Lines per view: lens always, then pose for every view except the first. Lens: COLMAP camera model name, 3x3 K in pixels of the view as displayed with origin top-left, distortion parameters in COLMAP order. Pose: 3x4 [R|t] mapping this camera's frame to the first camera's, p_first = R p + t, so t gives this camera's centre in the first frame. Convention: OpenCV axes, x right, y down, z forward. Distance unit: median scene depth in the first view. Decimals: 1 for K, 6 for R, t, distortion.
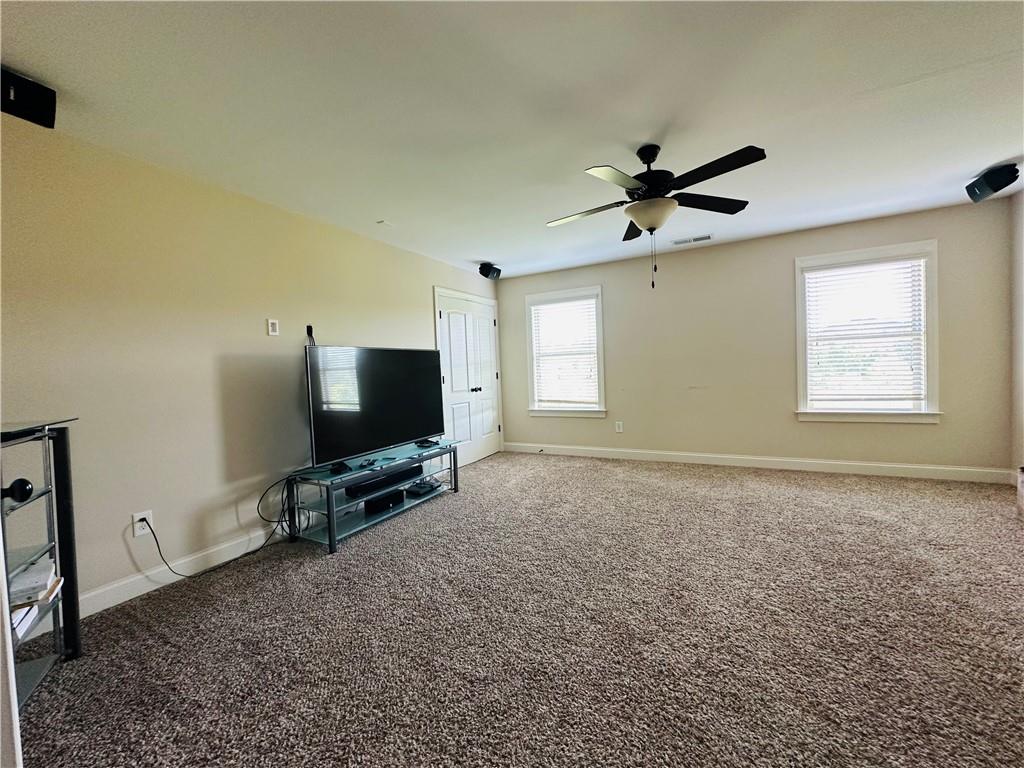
lens RADIAL K [[409.6, 0, 510.9], [0, 409.6, 382.3], [0, 0, 1]] dist [-0.001709, -0.000556]
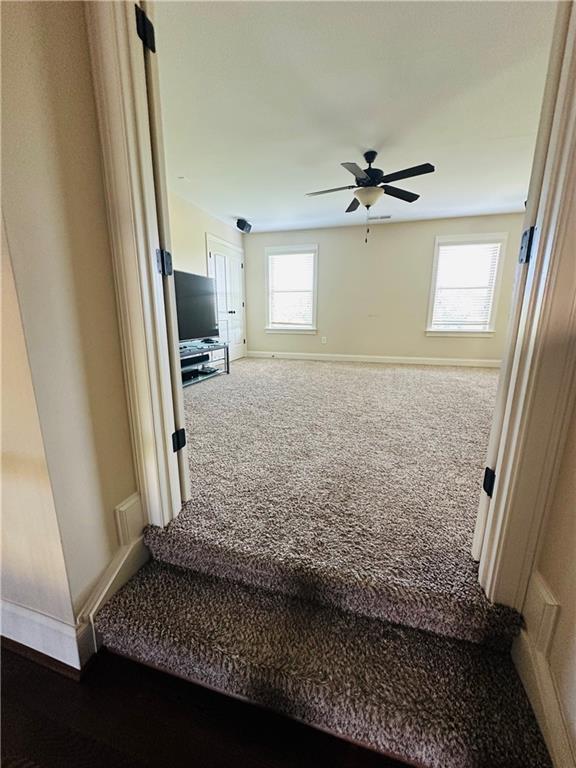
lens RADIAL K [[307.2, 0, 288.5], [0, 307.2, 383.7], [0, 0, 1]] dist [-0.001709, -0.000556]
pose [[0.977586, -0.000796, 0.210533, -0.155888], [-0.037820, 0.983061, 0.179331, 0.085585], [-0.207110, -0.183274, 0.960997, -0.185635]]
